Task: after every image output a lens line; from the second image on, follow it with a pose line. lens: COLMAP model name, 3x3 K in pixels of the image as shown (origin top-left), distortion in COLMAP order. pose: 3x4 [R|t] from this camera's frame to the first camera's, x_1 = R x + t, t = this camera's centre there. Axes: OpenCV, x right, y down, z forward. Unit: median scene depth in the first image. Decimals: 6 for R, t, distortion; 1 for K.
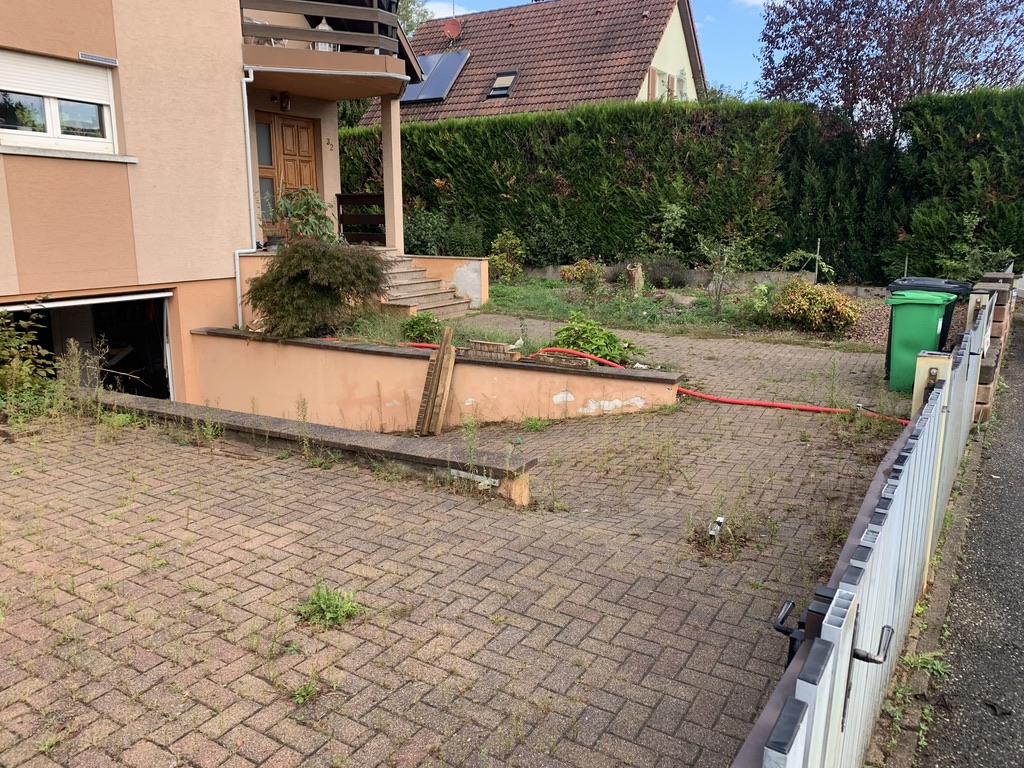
lens RADIAL K [[779.2, 0, 509.0], [0, 779.2, 377.5], [0, 0, 1]] dist [0.043365, -0.048183]
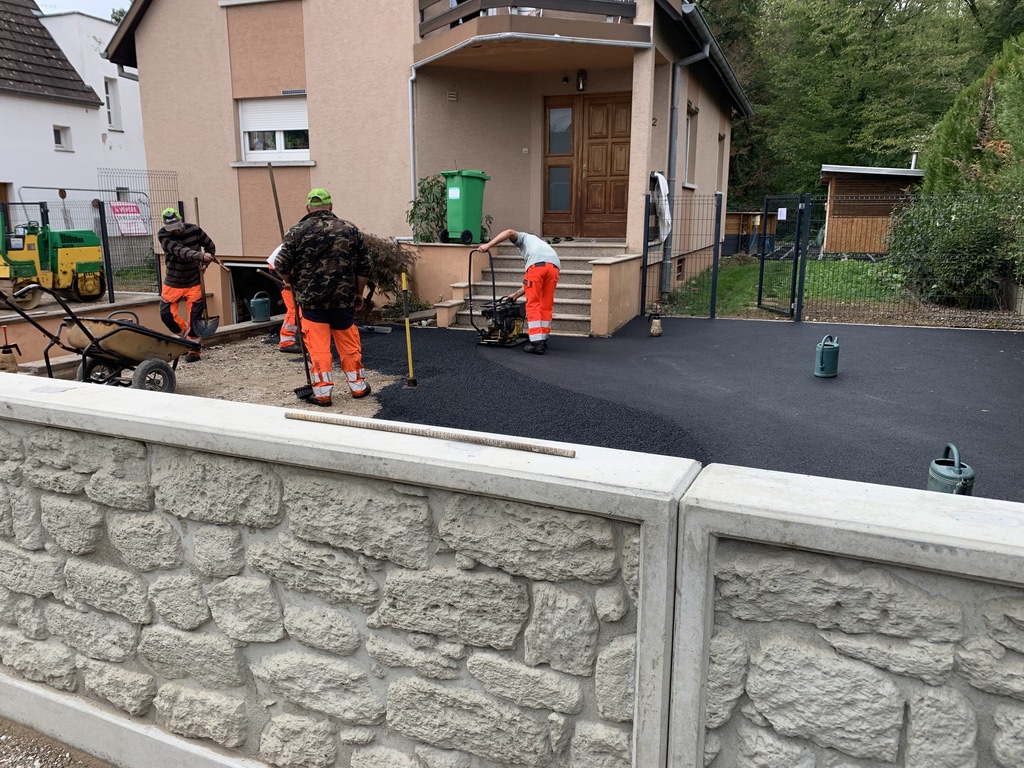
lens RADIAL K [[790.4, 0, 499.5], [0, 790.4, 379.6], [0, 0, 1]] dist [-0.005094, 0.001121]
pose [[0.138340, 0.207218, -0.968464, 0.595283], [-0.202037, 0.963208, 0.177234, -0.146351], [0.969558, 0.171147, 0.175115, 0.733658]]
